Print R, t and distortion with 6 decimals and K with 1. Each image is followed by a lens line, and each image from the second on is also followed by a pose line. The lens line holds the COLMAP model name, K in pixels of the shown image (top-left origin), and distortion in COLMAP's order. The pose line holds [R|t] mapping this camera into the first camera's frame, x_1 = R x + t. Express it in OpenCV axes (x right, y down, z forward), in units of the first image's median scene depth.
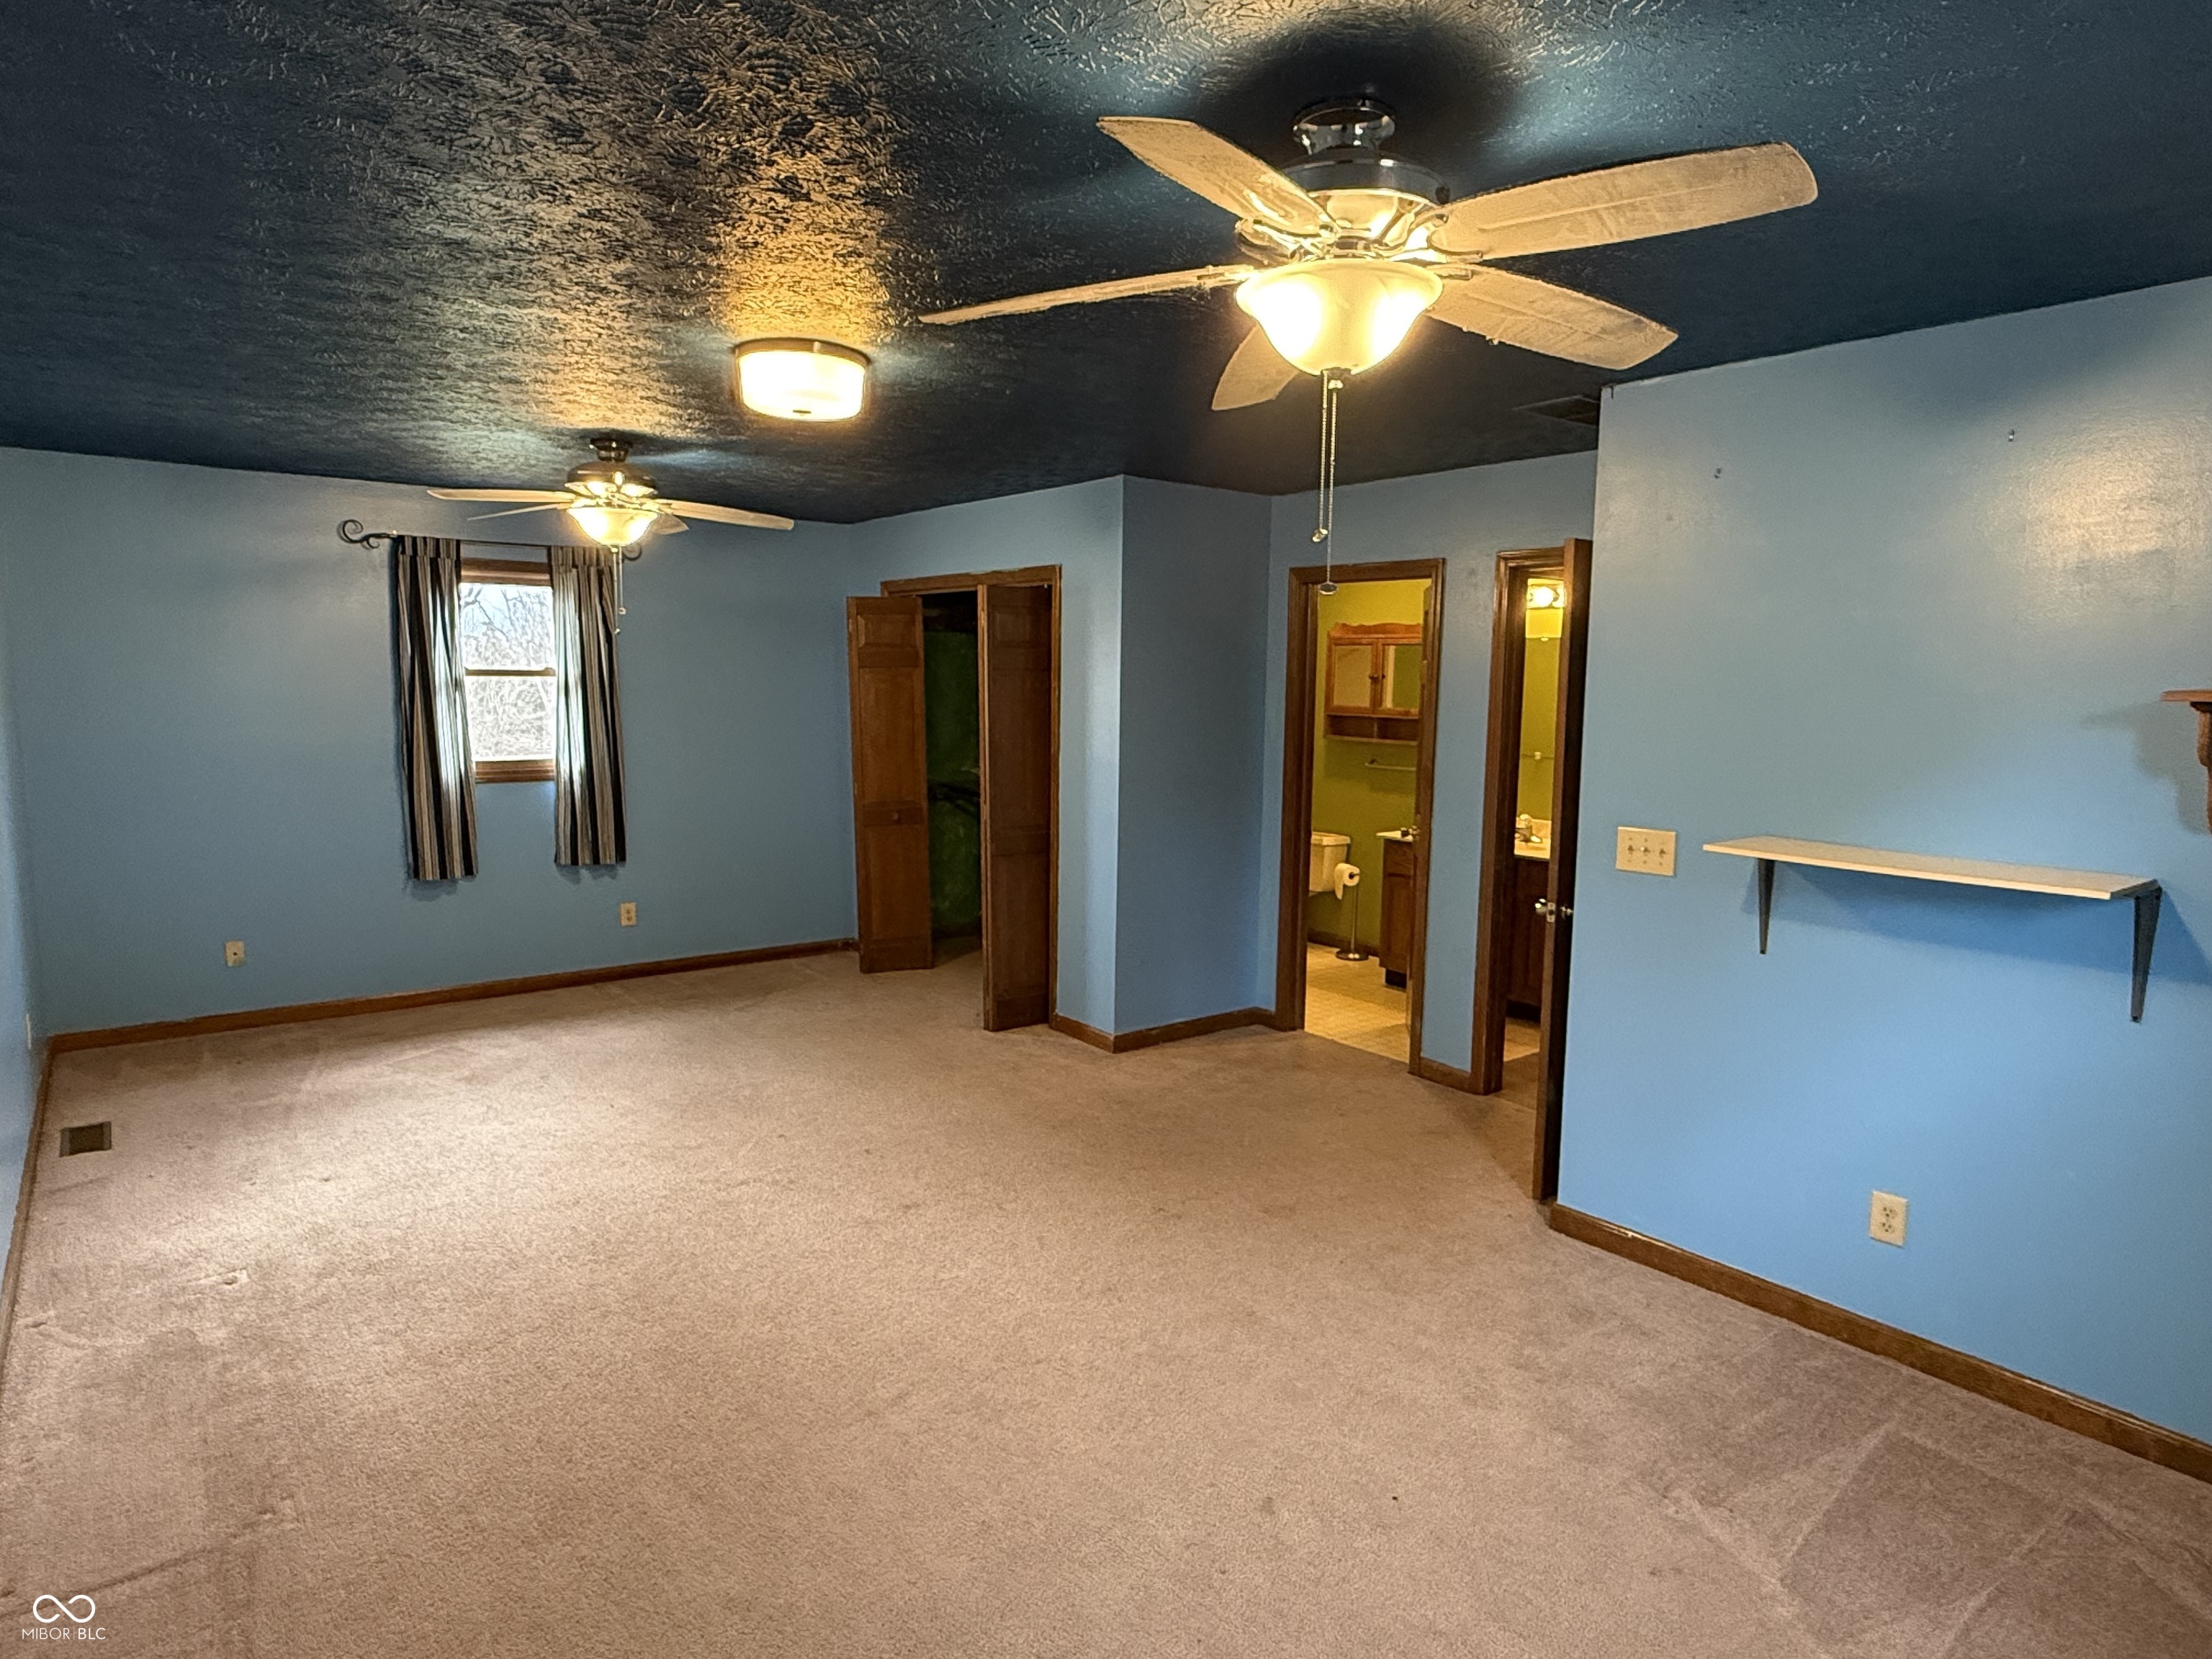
lens RADIAL K [[1256.5, 0, 1106.0], [0, 1256.5, 829.5], [0, 0, 1]] dist [0.005783, 0.001315]
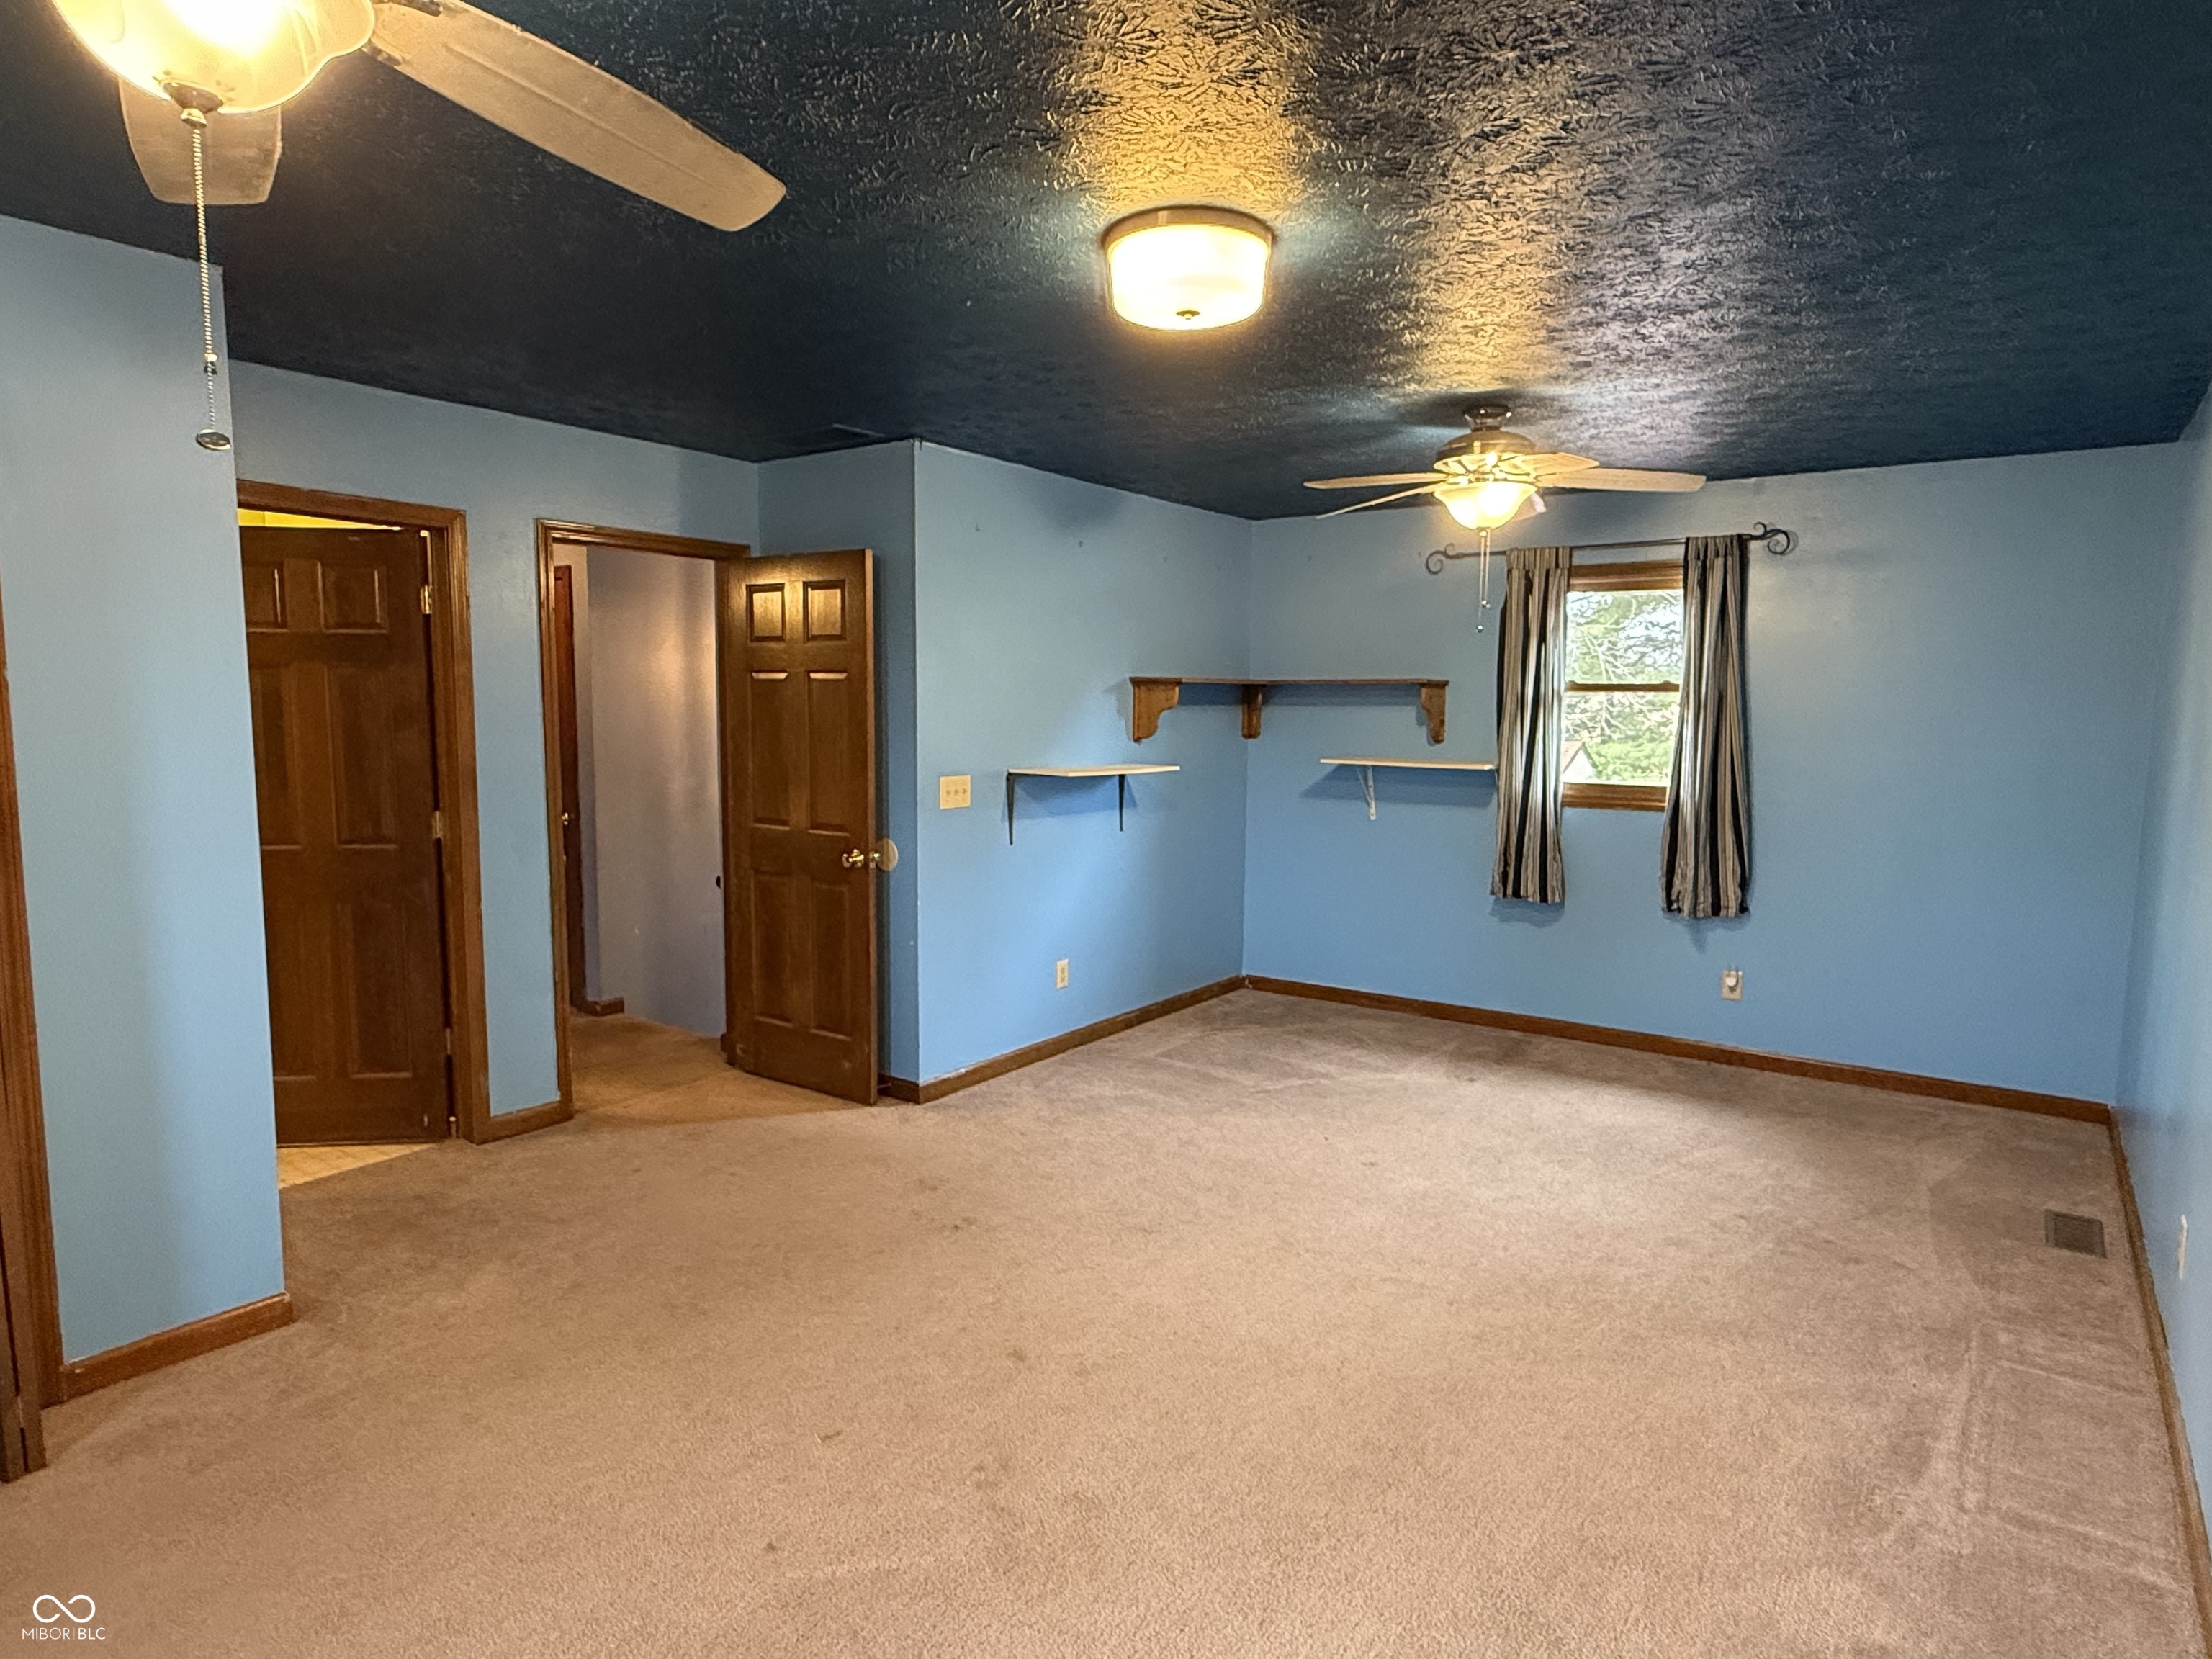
lens RADIAL K [[1273.7, 0, 1100.6], [0, 1273.7, 843.5], [0, 0, 1]] dist [0.000826, -0.001292]
pose [[-0.275353, -0.129121, 0.952632, -1.052225], [0.095796, 0.982321, 0.160835, -0.151783], [-0.956558, 0.135544, -0.258116, 1.353990]]
